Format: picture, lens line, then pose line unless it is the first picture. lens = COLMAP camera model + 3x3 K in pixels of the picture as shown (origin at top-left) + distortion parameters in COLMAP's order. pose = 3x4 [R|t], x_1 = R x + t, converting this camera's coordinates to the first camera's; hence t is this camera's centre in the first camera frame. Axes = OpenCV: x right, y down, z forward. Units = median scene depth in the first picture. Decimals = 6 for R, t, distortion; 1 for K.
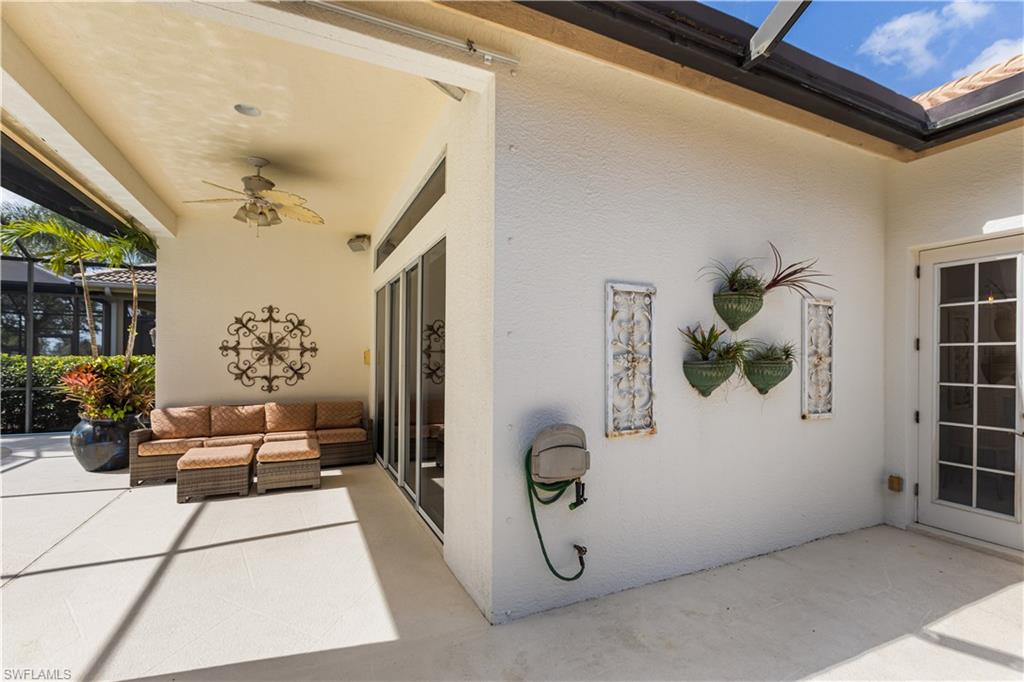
lens RADIAL K [[463.0, 0, 514.6], [0, 463.0, 354.4], [0, 0, 1]] dist [0.002887, 0.000613]
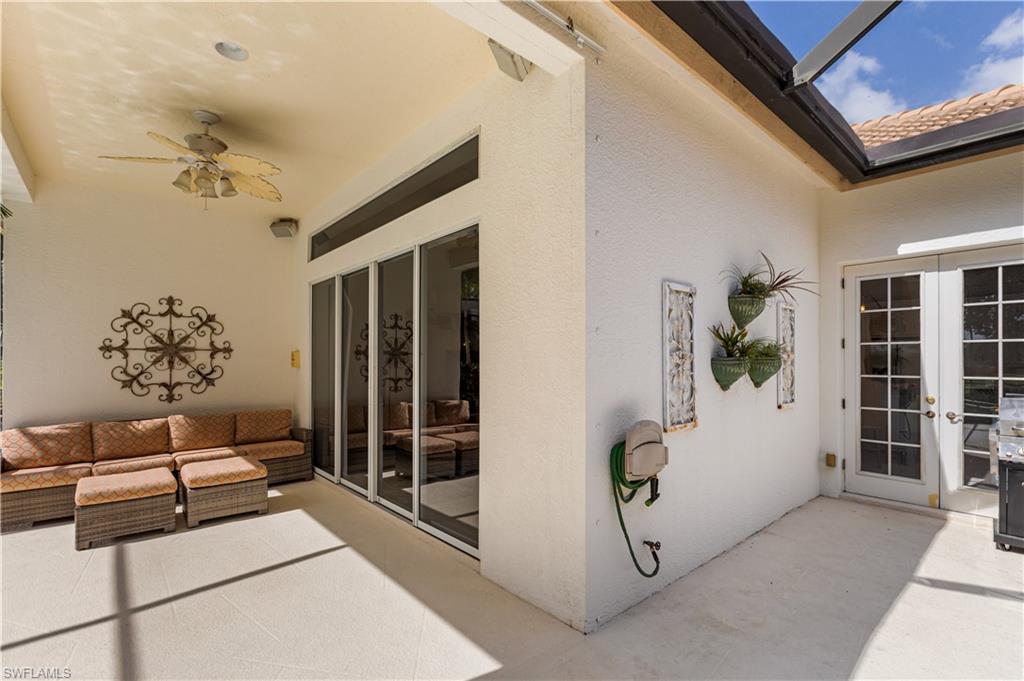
lens RADIAL K [[465.5, 0, 516.2], [0, 465.5, 355.5], [0, 0, 1]] dist [0.002727, -0.000195]
pose [[0.961333, -0.005283, 0.275338, -0.286938], [0.005843, 0.999982, -0.001212, 0.006034], [-0.275327, 0.002774, 0.961347, 0.072870]]
